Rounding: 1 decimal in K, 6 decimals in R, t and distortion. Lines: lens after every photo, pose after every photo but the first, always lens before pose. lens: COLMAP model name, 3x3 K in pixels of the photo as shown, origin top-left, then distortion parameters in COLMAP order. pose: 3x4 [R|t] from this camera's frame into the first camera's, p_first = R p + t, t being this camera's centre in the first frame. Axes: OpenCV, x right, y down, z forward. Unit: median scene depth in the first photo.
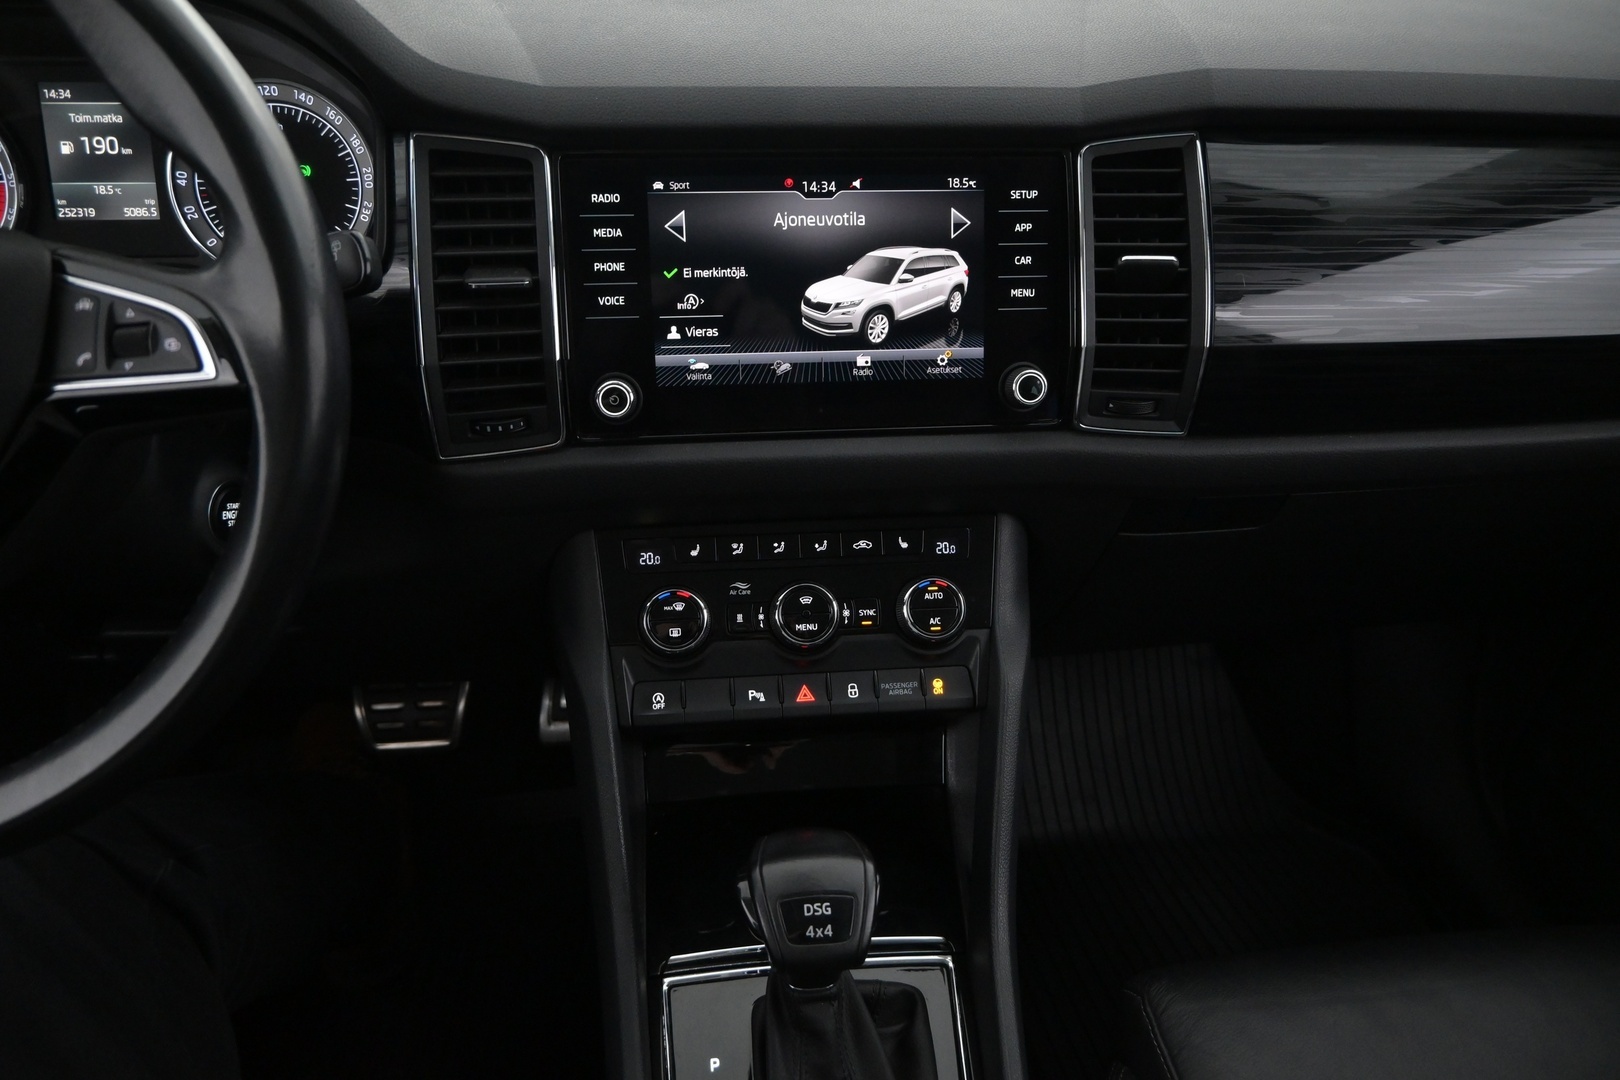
lens RADIAL K [[1109.2, 0, 810.0], [0, 1109.2, 540.0], [0, 0, 1]] dist [-0.007498, -0.001512]
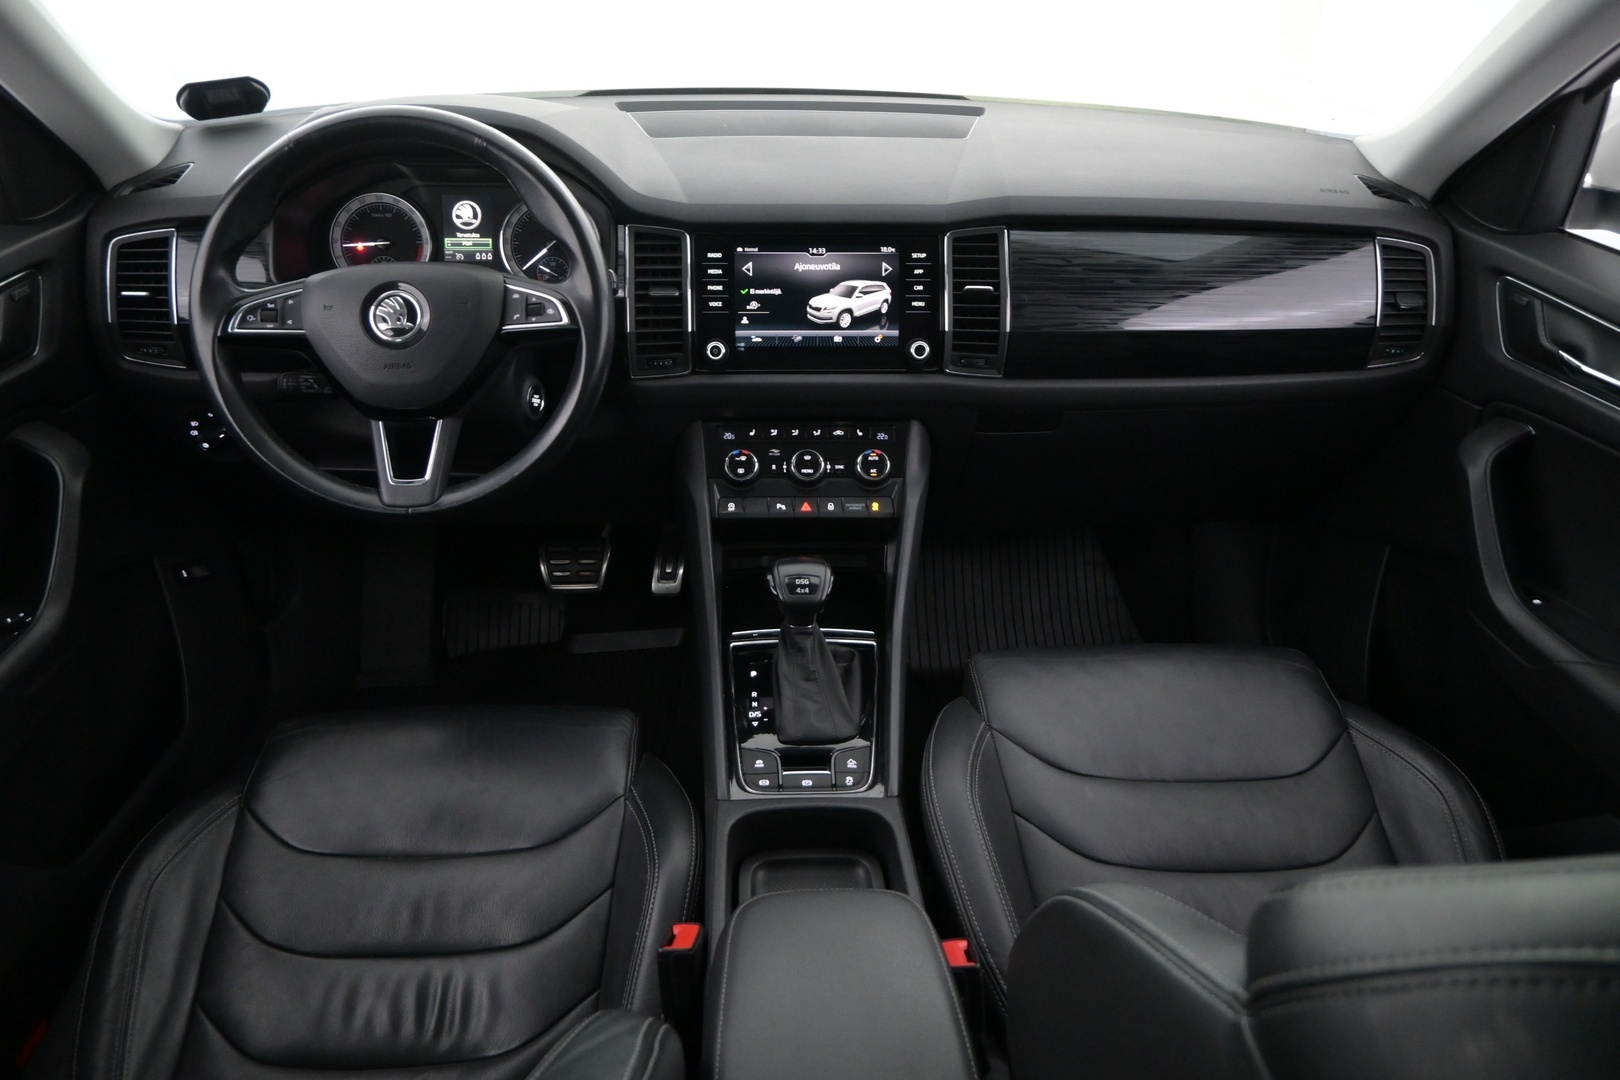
lens RADIAL K [[1109.2, 0, 810.0], [0, 1109.2, 540.0], [0, 0, 1]] dist [-0.007498, -0.001512]
pose [[0.997799, 0.027242, -0.060461, 0.130028], [-0.029547, 0.998858, -0.037555, 0.287501], [0.059369, 0.039258, 0.997464, -1.005647]]
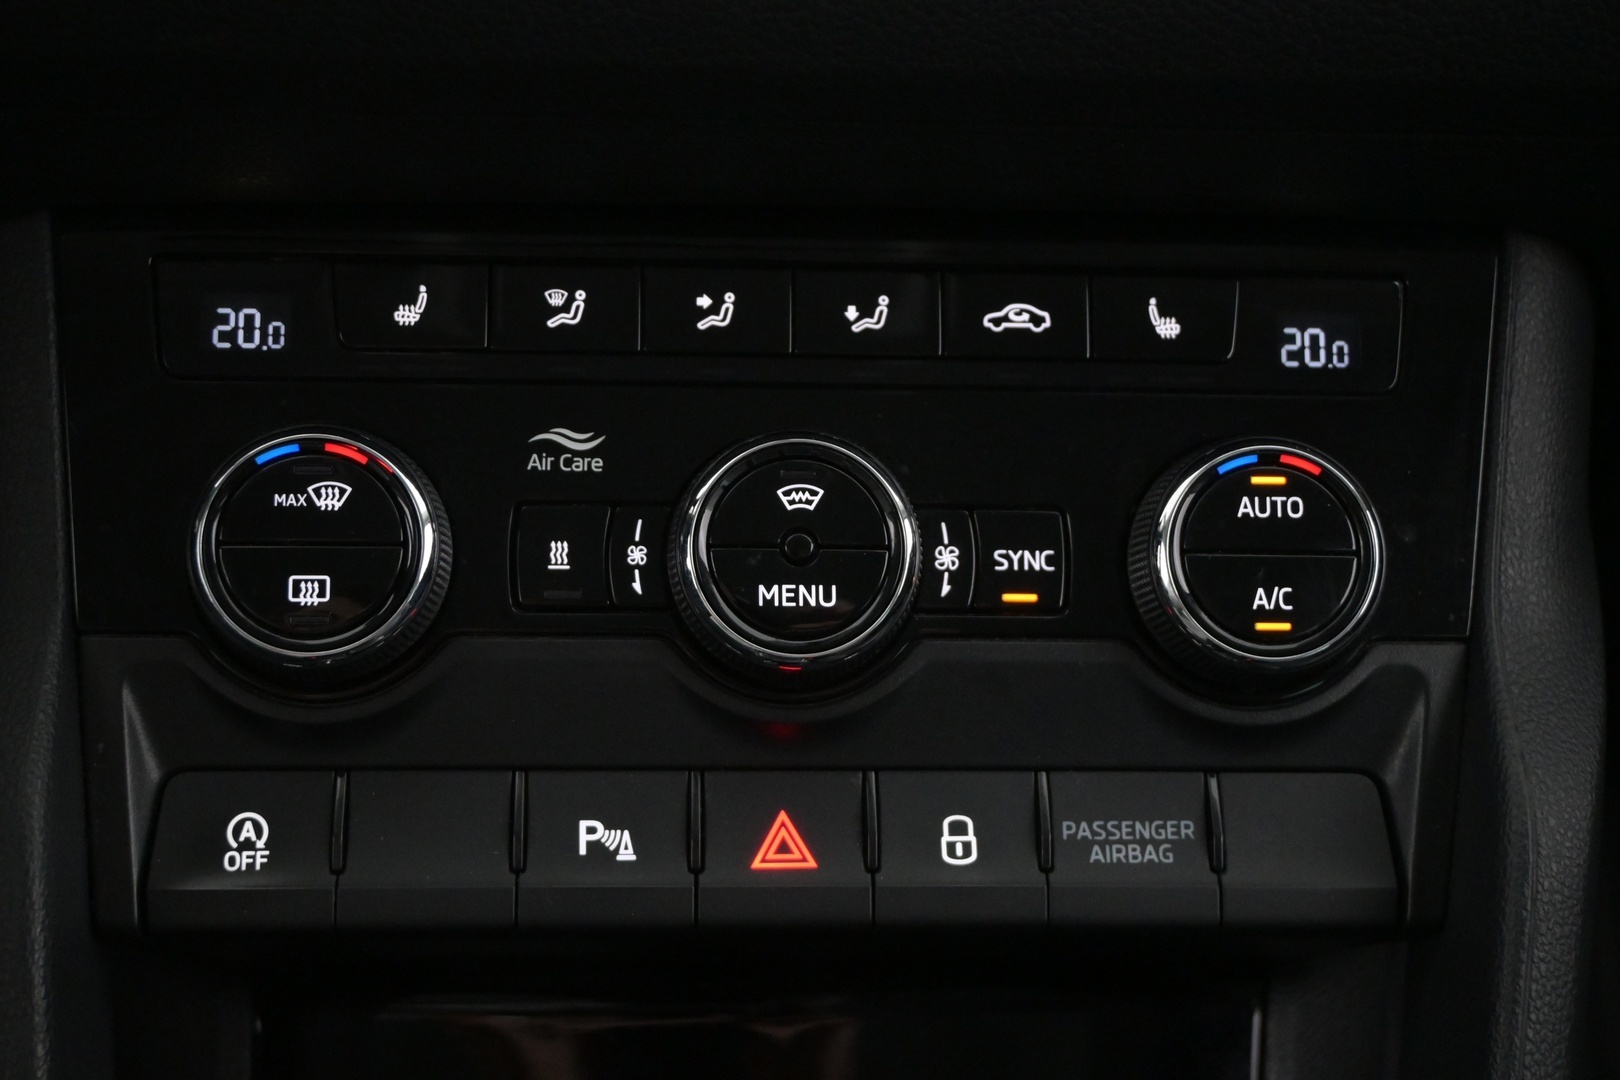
lens RADIAL K [[2160.1, 0, 810.0], [0, 2160.1, 540.0], [0, 0, 1]] dist [0.021184, 0.024809]
pose [[0.997824, 0.044341, -0.048787, 0.026458], [-0.044885, 0.998941, -0.010119, 0.073232], [0.048287, 0.012287, 0.998758, 0.493775]]
